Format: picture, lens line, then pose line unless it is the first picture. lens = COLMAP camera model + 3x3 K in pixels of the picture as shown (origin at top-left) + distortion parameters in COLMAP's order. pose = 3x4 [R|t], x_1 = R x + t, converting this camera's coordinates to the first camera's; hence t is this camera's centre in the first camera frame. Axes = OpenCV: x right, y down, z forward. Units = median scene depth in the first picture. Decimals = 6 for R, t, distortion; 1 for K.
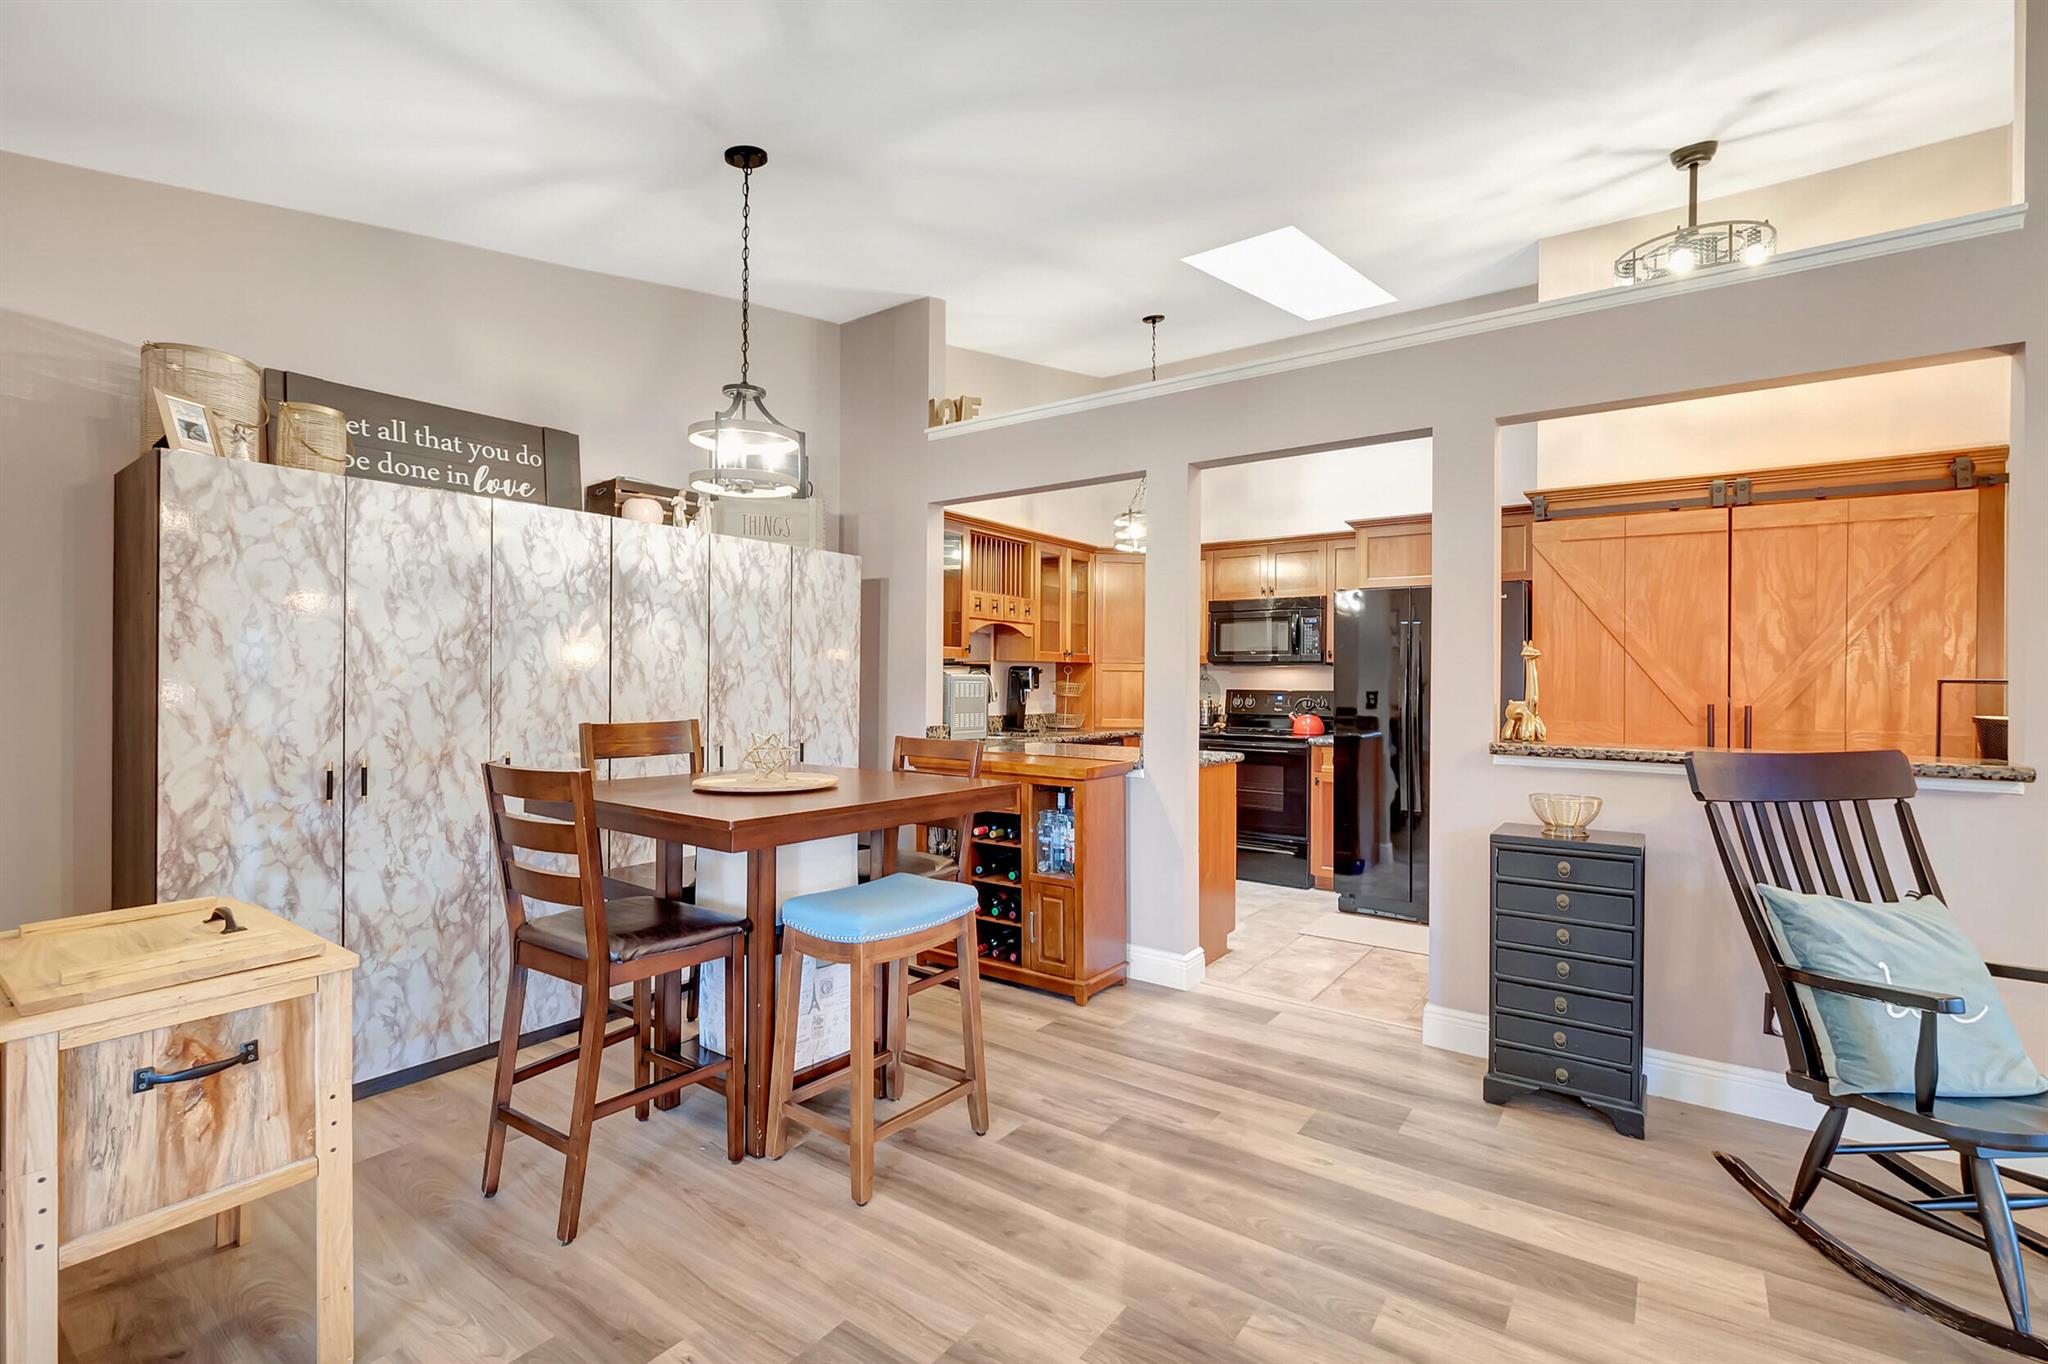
lens RADIAL K [[915.2, 0, 1023.3], [0, 915.2, 674.4], [0, 0, 1]] dist [-0.000058, -0.000344]
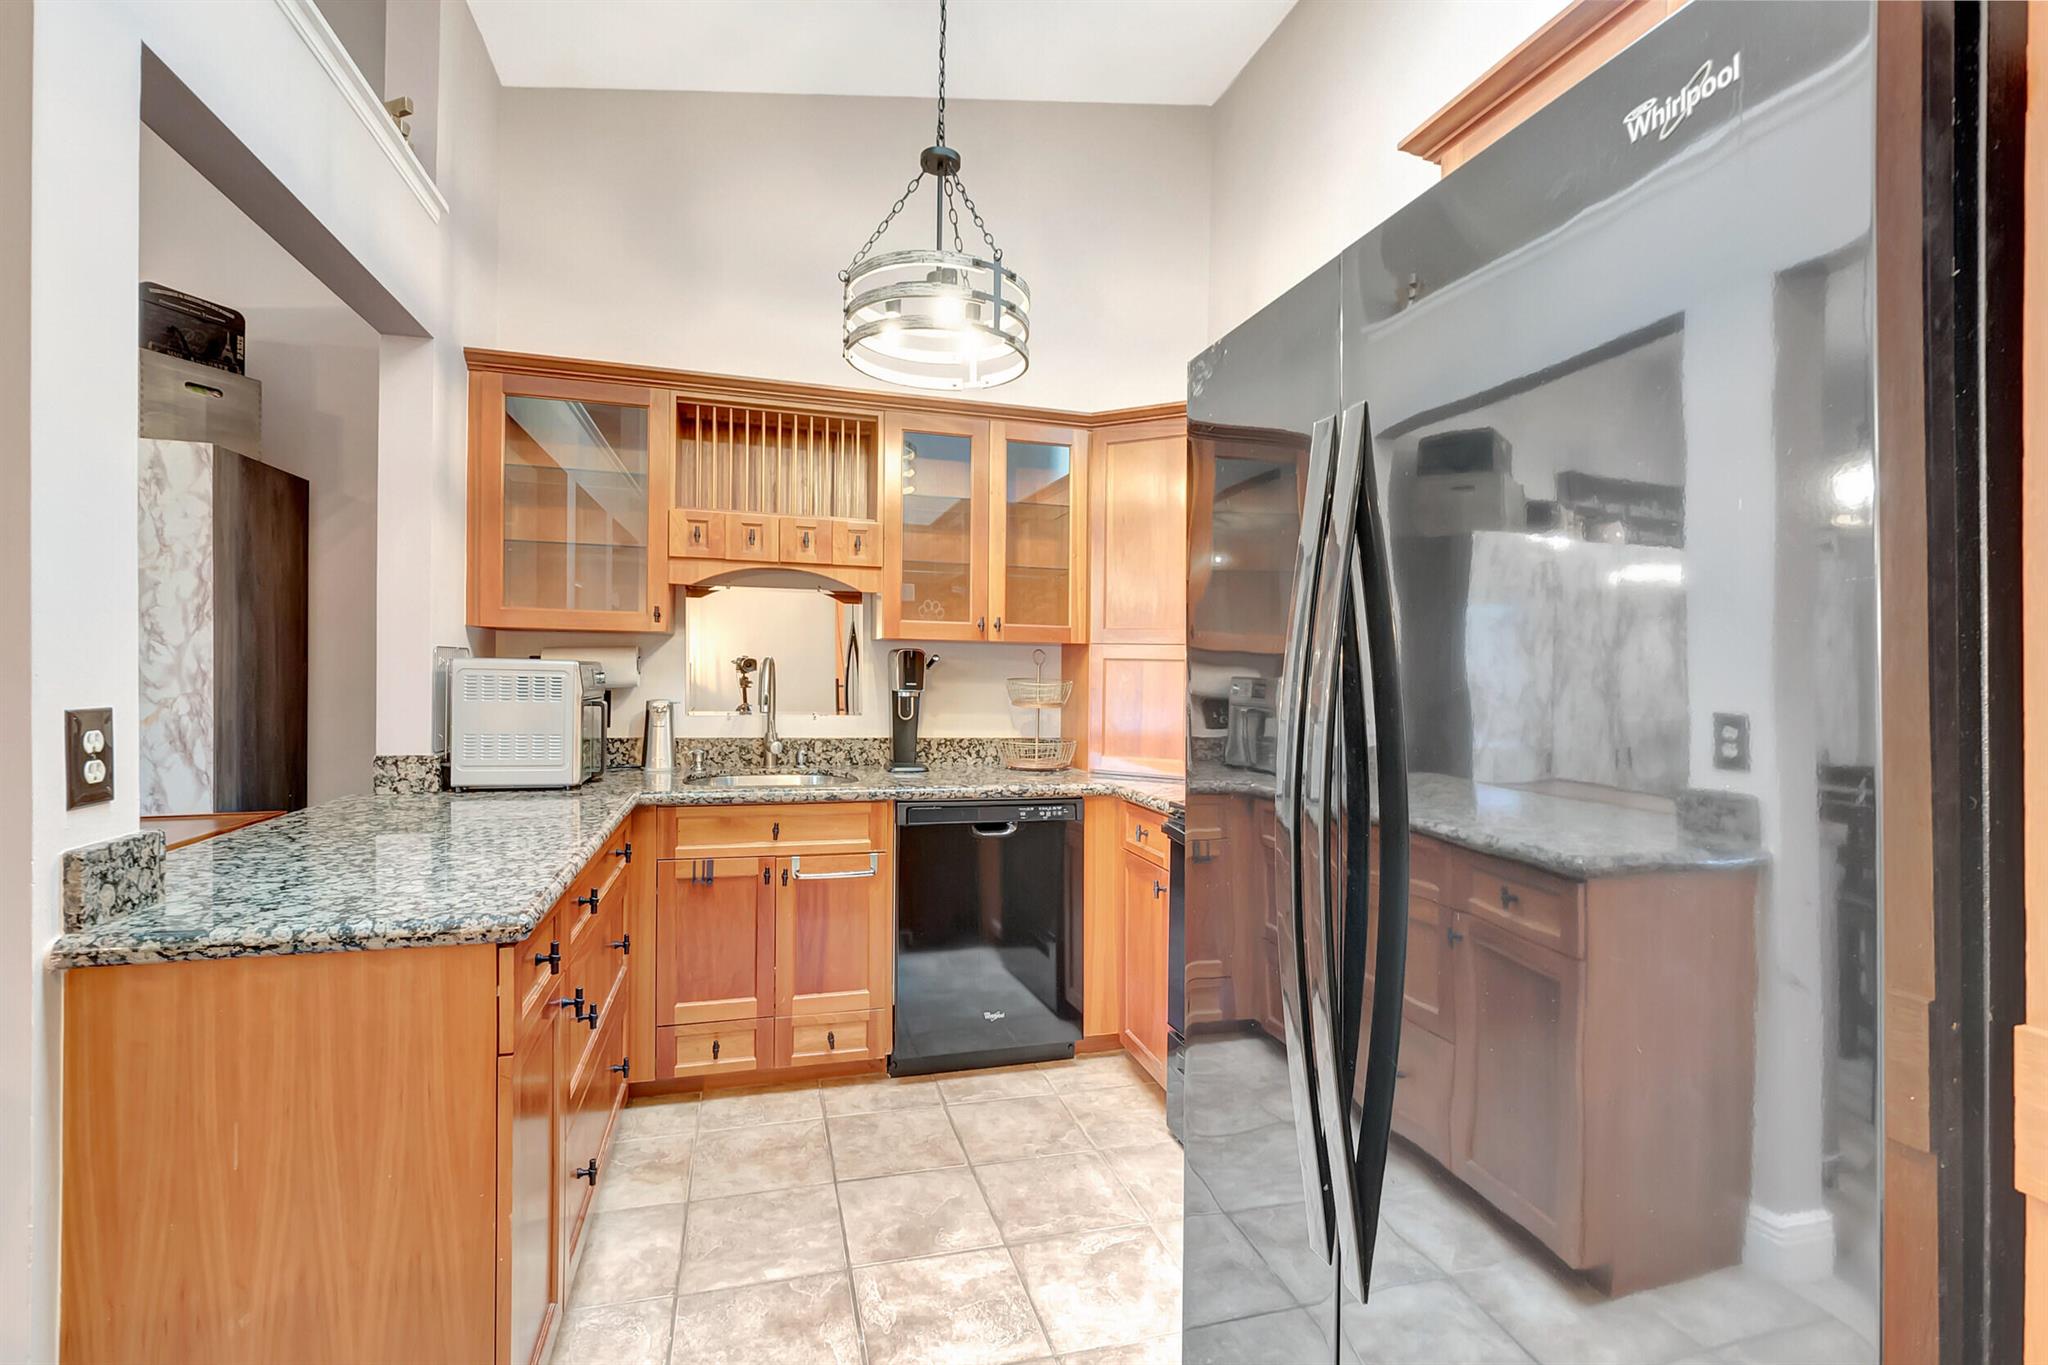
lens RADIAL K [[904.7, 0, 1042.1], [0, 904.7, 700.5], [0, 0, 1]] dist [-0.014109, -0.000417]
pose [[0.794481, 0.026538, -0.606709, 0.669356], [-0.008144, 0.999420, 0.033051, 0.005391], [0.607235, -0.021318, 0.794236, 1.064847]]
